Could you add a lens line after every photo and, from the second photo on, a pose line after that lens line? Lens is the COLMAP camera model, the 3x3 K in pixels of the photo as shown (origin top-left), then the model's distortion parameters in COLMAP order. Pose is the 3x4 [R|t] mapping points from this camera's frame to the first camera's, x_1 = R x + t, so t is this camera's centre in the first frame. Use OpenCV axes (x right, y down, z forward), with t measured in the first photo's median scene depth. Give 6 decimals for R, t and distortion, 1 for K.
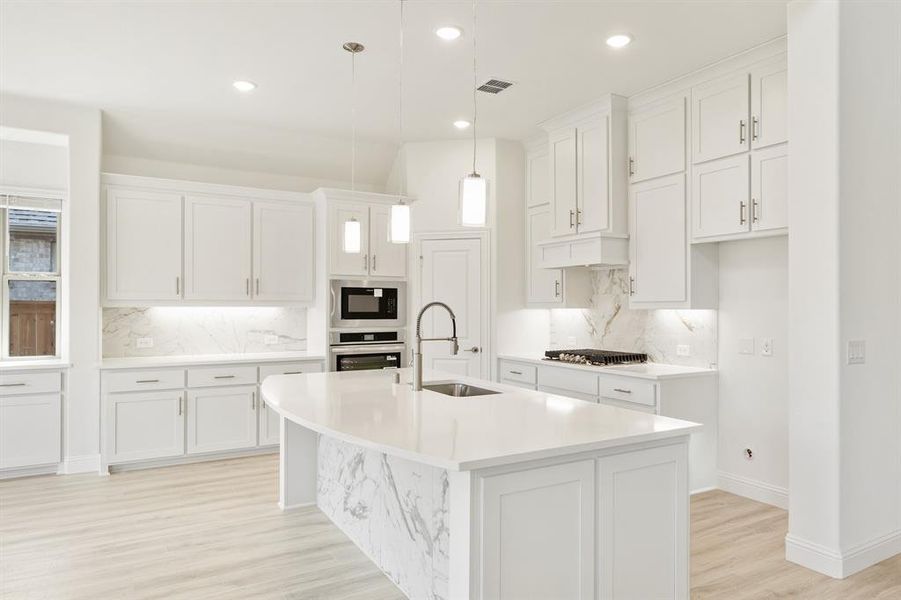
lens RADIAL K [[582.9, 0, 477.1], [0, 582.9, 307.8], [0, 0, 1]] dist [0.003752, 0.003324]
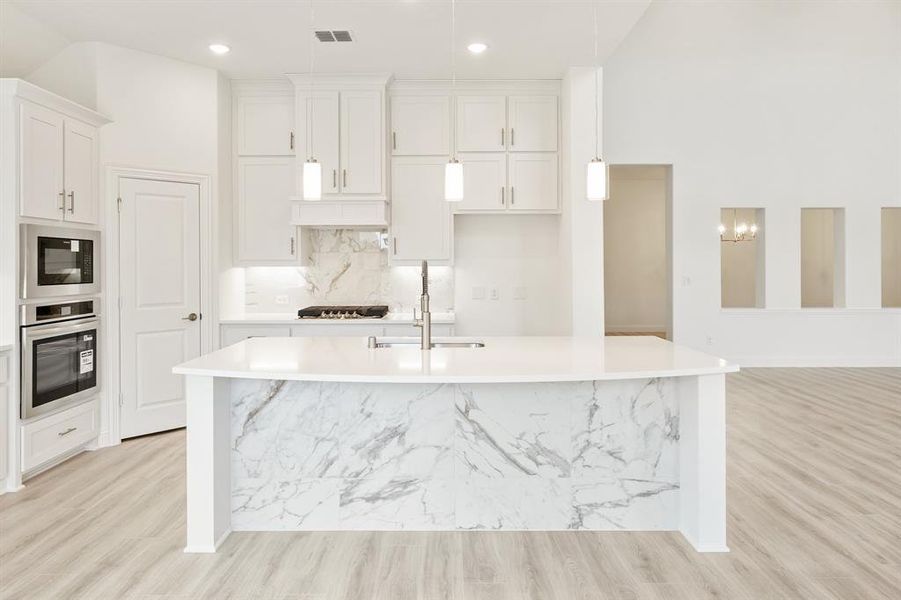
lens RADIAL K [[587.8, 0, 440.7], [0, 587.8, 261.8], [0, 0, 1]] dist [0.001361, 0.002311]
pose [[0.531452, -0.000310, 0.847088, -0.582346], [0.006557, 0.999971, -0.003748, -0.001285], [-0.847063, 0.007546, 0.531439, 0.280866]]
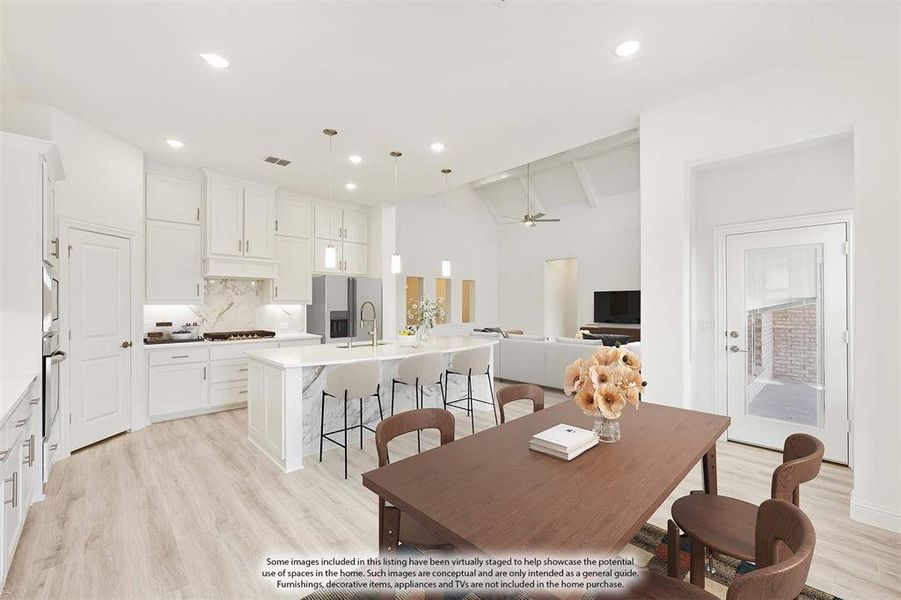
lens RADIAL K [[371.5, 0, 455.8], [0, 371.5, 304.9], [0, 0, 1]] dist [0.000368, -0.000179]
pose [[-0.218084, -0.005051, 0.975917, -0.863013], [0.000637, 0.999986, 0.005318, -0.002601], [-0.975930, 0.001782, -0.218078, 0.629319]]
